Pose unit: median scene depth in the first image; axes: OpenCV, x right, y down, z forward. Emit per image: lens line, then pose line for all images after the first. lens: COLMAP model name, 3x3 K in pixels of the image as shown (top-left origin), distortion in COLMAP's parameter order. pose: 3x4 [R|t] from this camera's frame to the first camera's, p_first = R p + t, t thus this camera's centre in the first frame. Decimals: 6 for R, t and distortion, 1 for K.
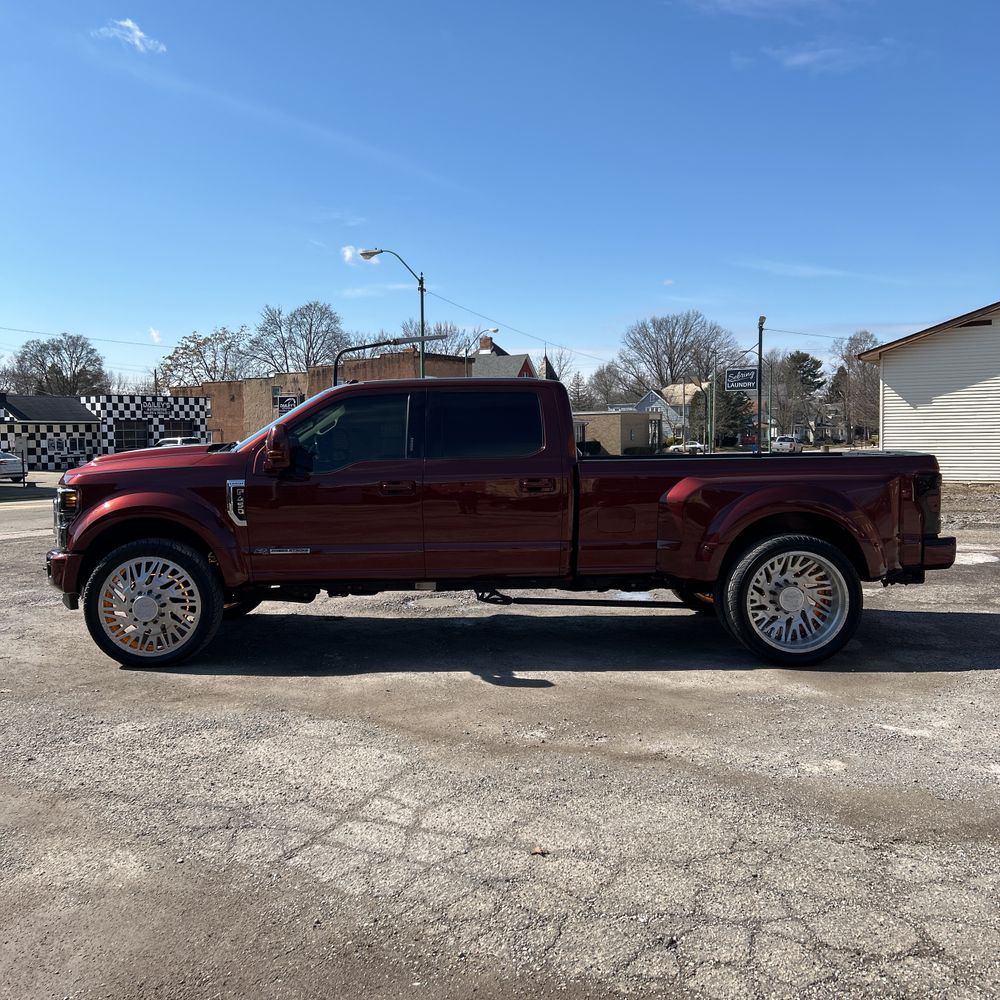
lens RADIAL K [[998.4, 0, 500.0], [0, 998.4, 500.0], [0, 0, 1]] dist [0.187003, -0.470446]
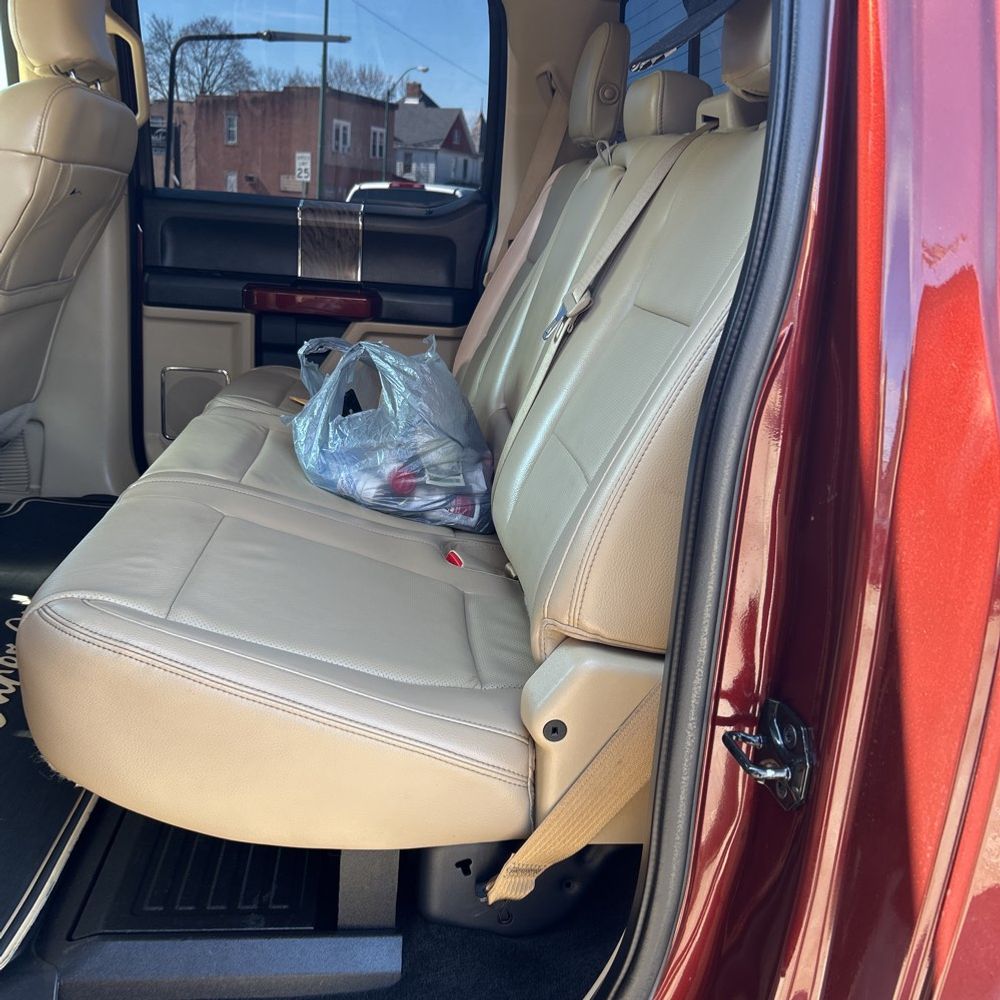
lens RADIAL K [[1002.8, 0, 500.0], [0, 1002.8, 500.0], [0, 0, 1]] dist [0.036706, -0.025558]
pose [[0.993386, 0.065841, 0.094066, 0.001883], [-0.084508, 0.973870, 0.210799, -0.004284], [-0.077729, -0.217354, 0.972993, 0.104748]]
